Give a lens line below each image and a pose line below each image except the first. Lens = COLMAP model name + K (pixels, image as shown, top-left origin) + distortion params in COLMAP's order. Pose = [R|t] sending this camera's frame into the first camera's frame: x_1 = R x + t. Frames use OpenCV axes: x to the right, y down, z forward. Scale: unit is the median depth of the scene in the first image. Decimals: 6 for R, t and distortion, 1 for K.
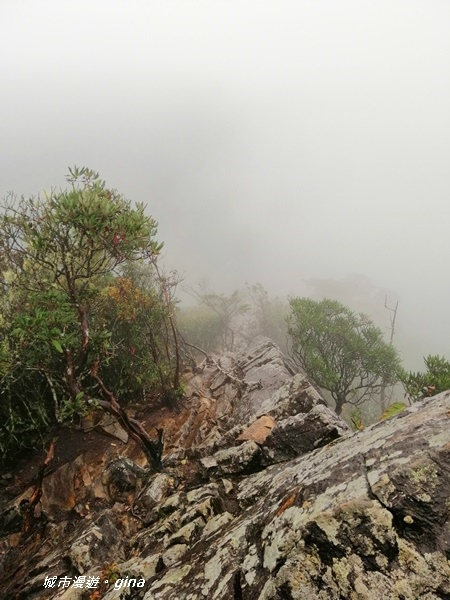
lens RADIAL K [[454.6, 0, 224.8], [0, 454.6, 300.6], [0, 0, 1]] dist [-0.007027, -0.009145]
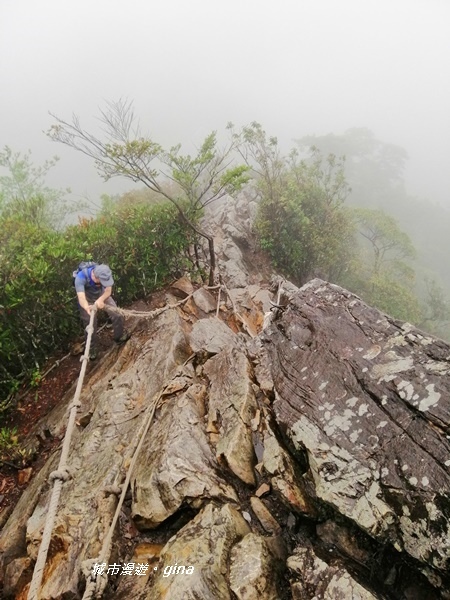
lens RADIAL K [[454.6, 0, 223.6], [0, 454.6, 300.2], [0, 0, 1]] dist [-0.007027, -0.009145]
pose [[0.994893, -0.094707, 0.034905, 0.008269], [0.082321, 0.961458, 0.262339, 0.013317], [-0.058405, -0.258126, 0.964344, 0.555445]]
